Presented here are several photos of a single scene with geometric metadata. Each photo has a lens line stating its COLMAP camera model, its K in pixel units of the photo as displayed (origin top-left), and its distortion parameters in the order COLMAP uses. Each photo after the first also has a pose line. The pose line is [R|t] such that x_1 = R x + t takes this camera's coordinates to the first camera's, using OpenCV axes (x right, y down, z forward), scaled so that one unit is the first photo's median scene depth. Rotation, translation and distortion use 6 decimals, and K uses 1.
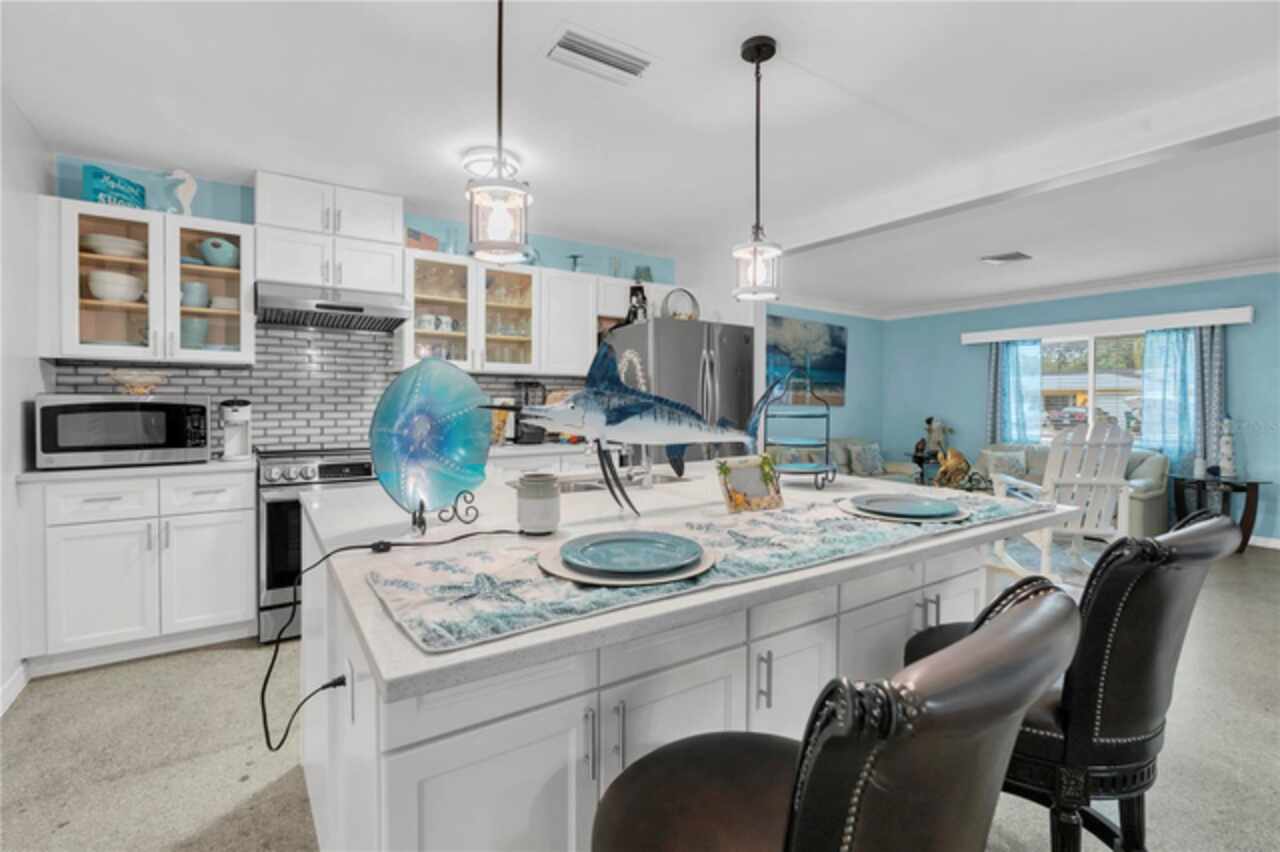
lens RADIAL K [[586.1, 0, 632.9], [0, 586.1, 409.9], [0, 0, 1]] dist [-0.000738, -0.000212]
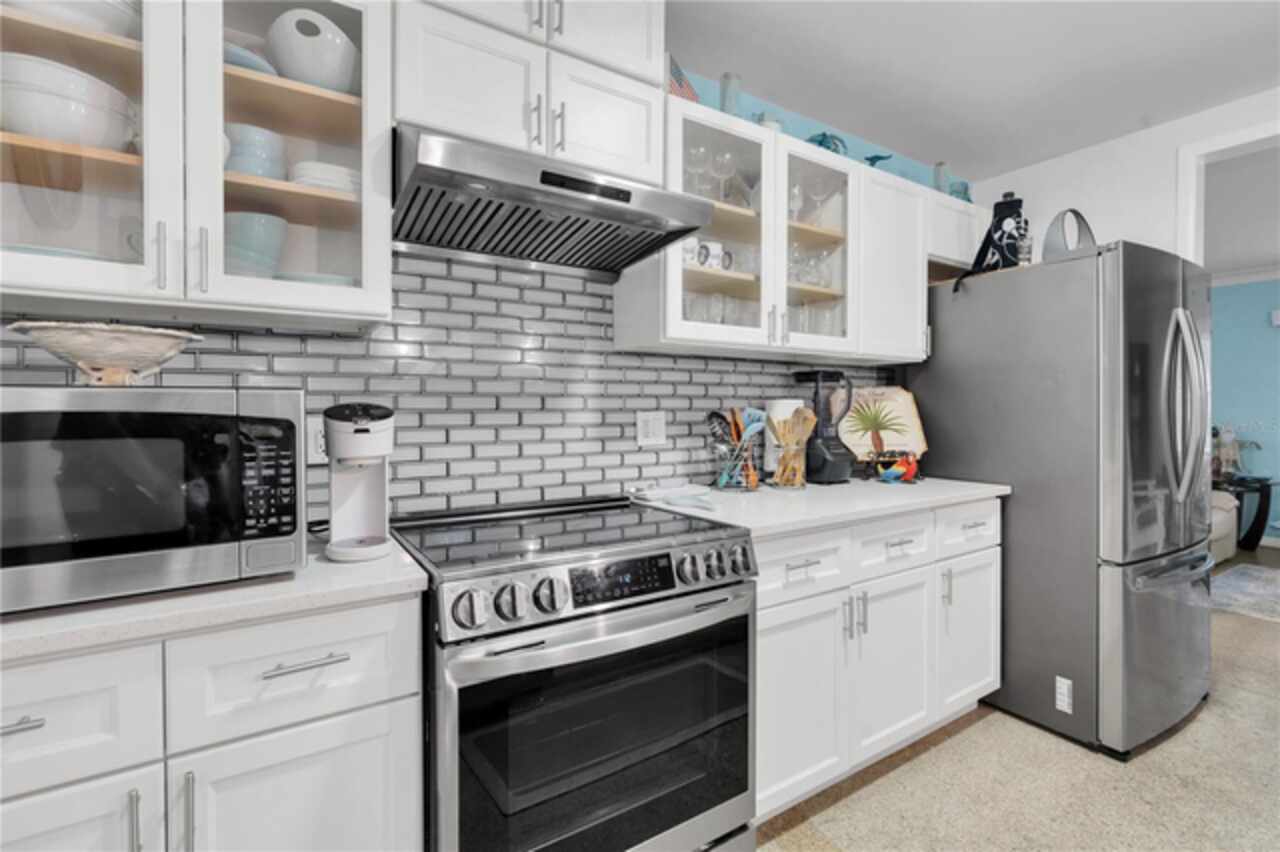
lens RADIAL K [[586.1, 0, 632.9], [0, 586.1, 409.9], [0, 0, 1]] dist [-0.000738, -0.000212]
pose [[0.999568, -0.002004, -0.029308, -0.466289], [0.001770, 0.999967, -0.007990, -0.009111], [0.029323, 0.007935, 0.999538, 0.589723]]
